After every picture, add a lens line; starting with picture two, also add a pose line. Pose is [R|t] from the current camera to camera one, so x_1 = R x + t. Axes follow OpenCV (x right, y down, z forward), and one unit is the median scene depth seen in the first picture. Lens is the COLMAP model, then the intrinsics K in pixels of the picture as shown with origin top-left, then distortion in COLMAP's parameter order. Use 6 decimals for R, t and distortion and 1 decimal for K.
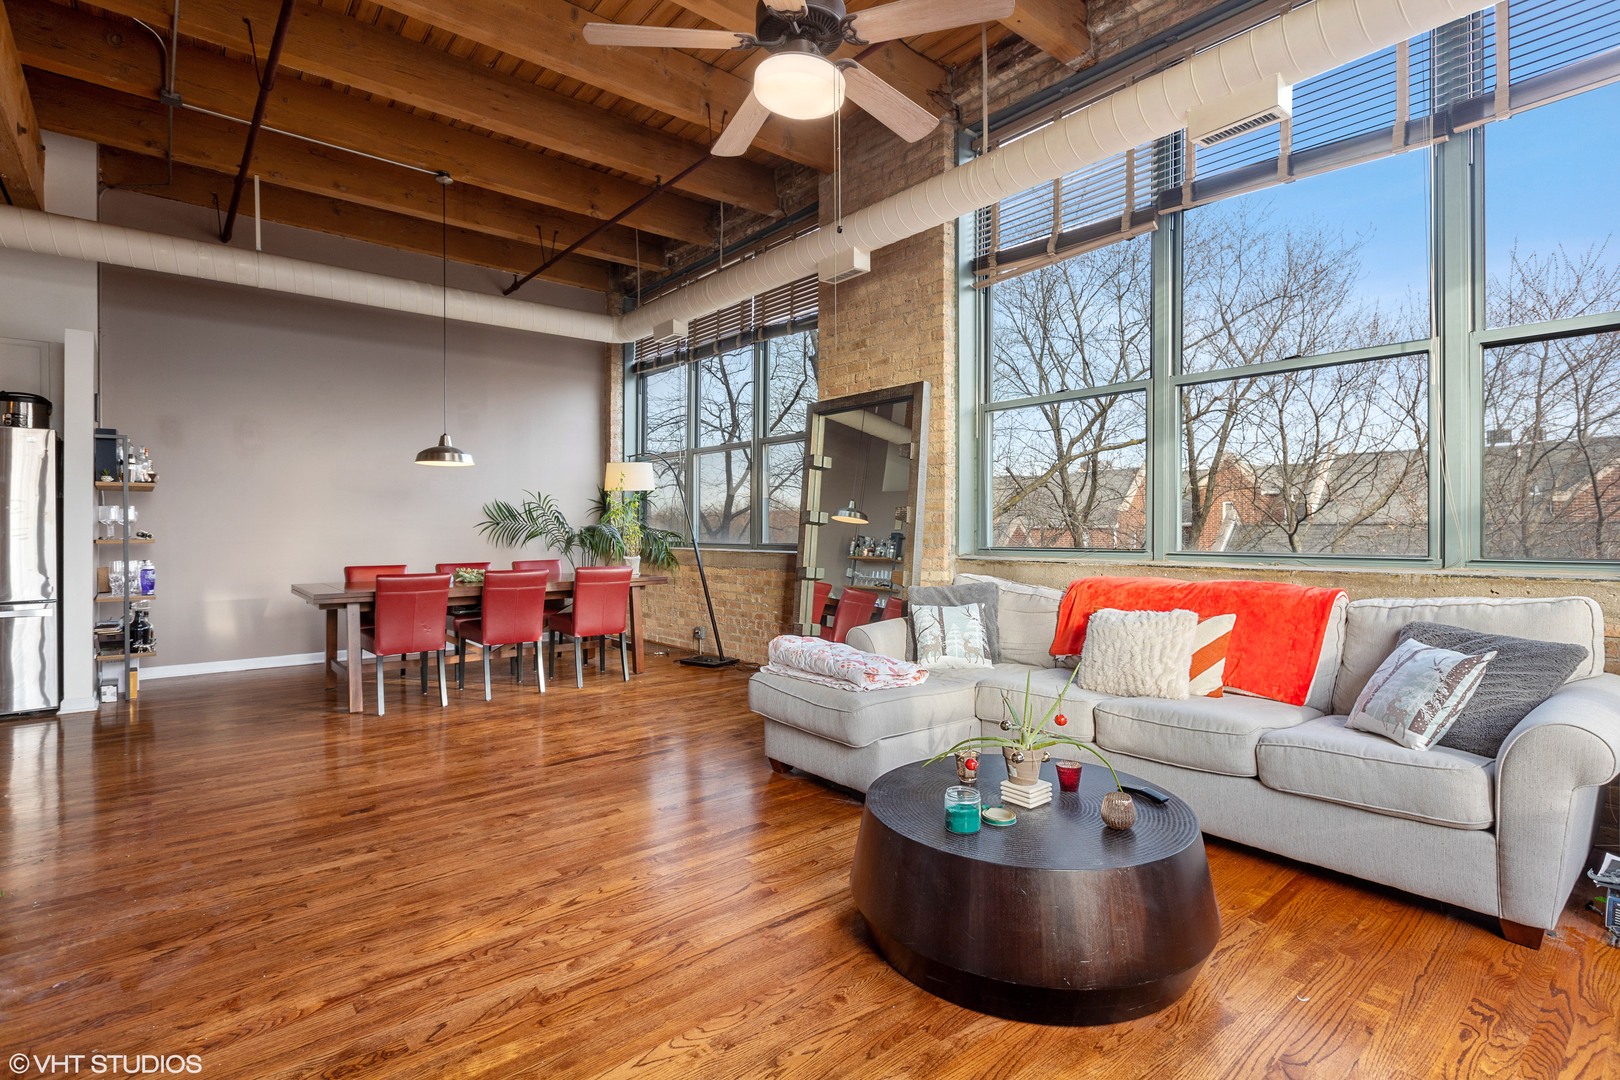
lens RADIAL K [[788.2, 0, 807.1], [0, 788.2, 537.9], [0, 0, 1]] dist [0.014219, -0.000511]
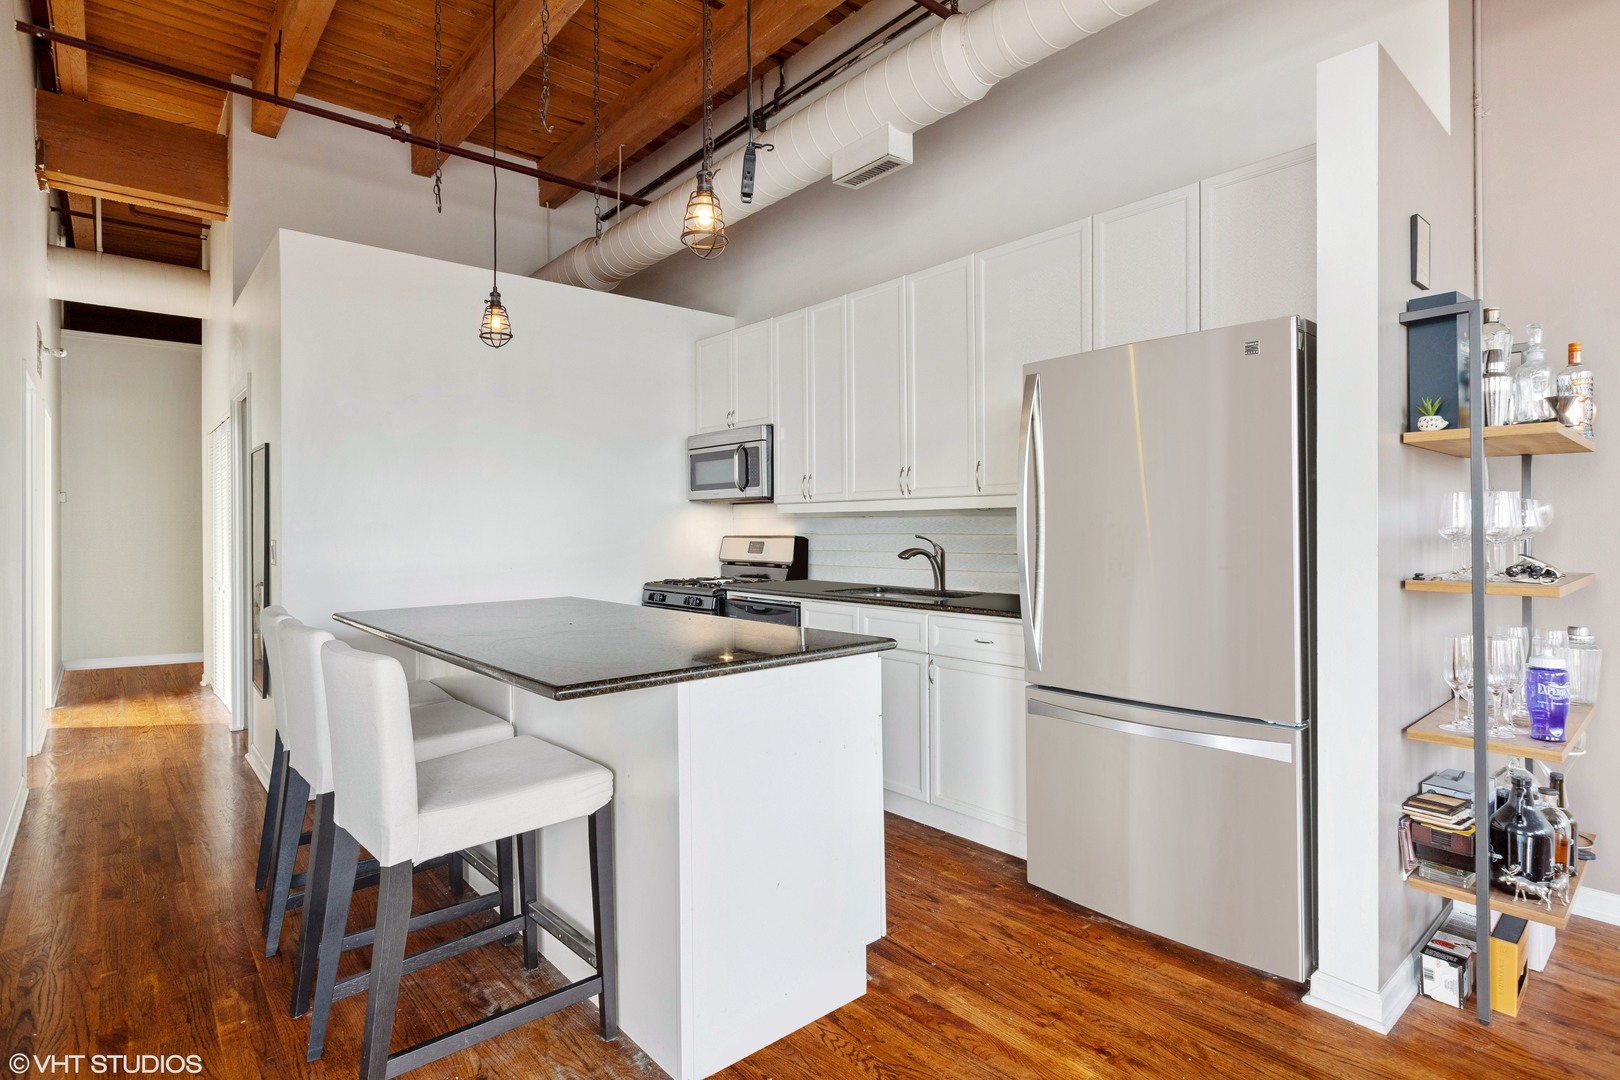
lens RADIAL K [[815.6, 0, 812.5], [0, 815.6, 528.6], [0, 0, 1]] dist [0.006614, 0.001223]
pose [[0.020704, 0.003473, -0.999780, -0.445702], [-0.005595, 0.999979, 0.003358, -0.021357], [0.999770, 0.005524, 0.020723, 0.631384]]
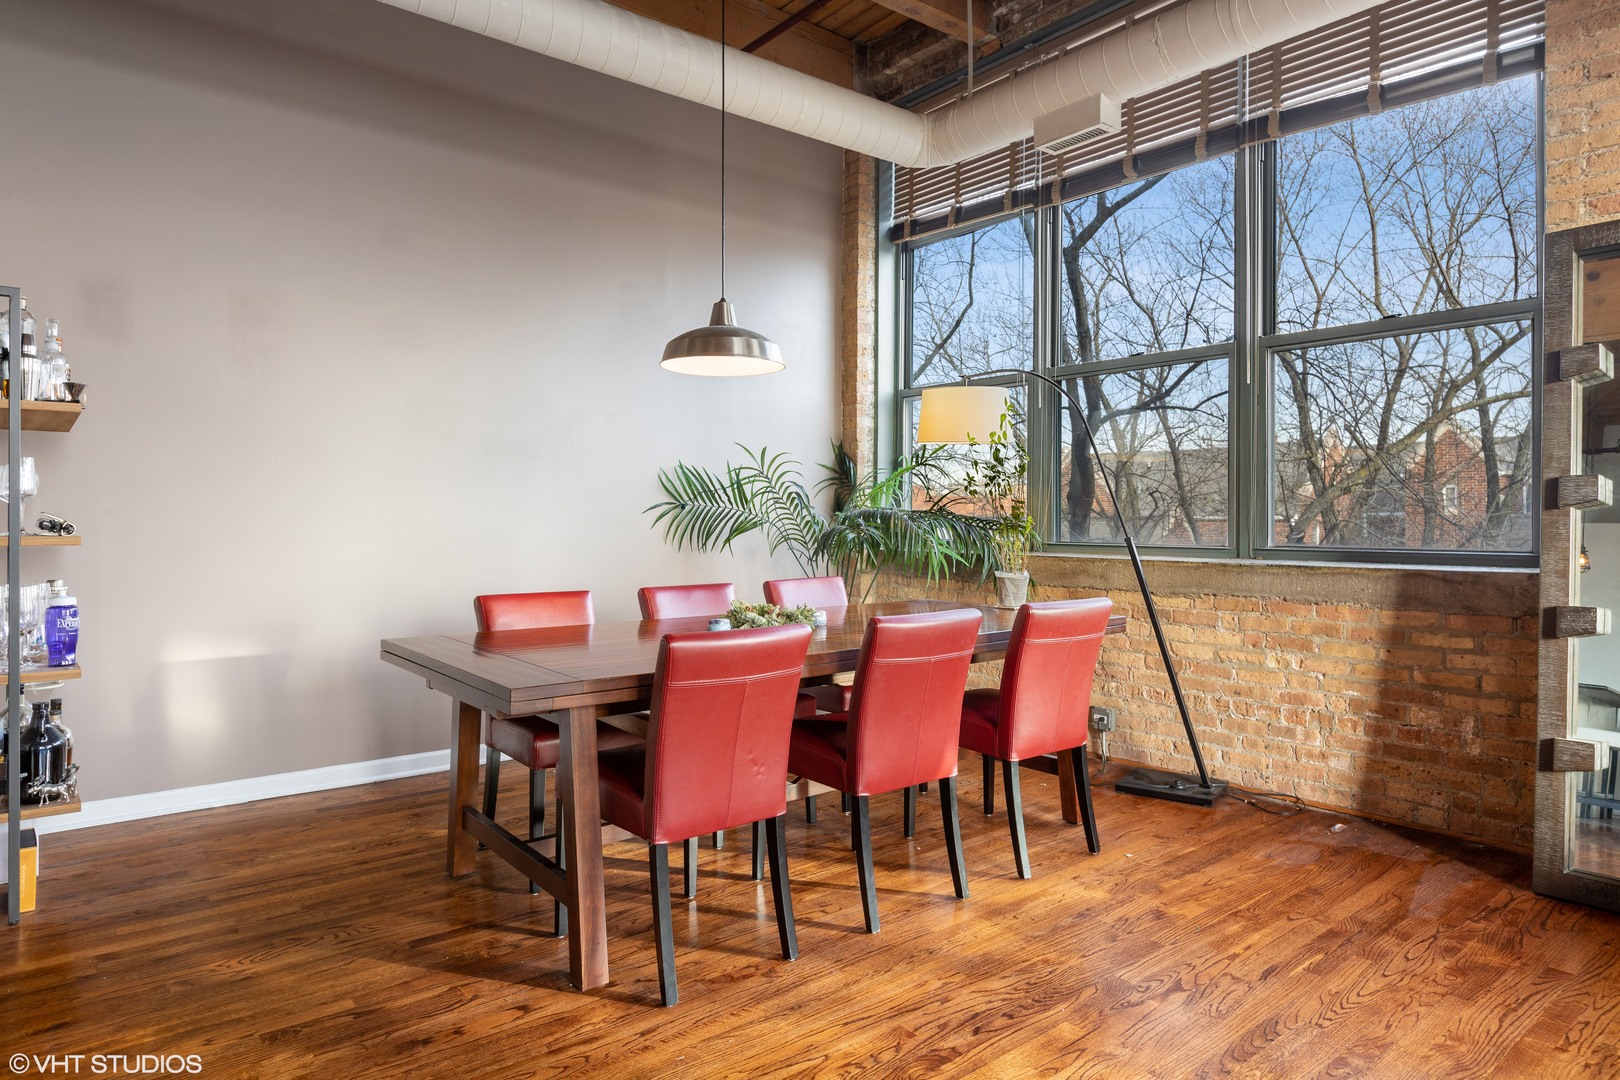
lens RADIAL K [[960.9, 0, 815.9], [0, 960.9, 525.4], [0, 0, 1]] dist [-0.018987, 0.003429]
pose [[0.999987, 0.003254, -0.003808, -0.398686], [-0.003276, 0.999978, -0.005686, -0.002599], [0.003790, 0.005699, 0.999977, 0.463532]]
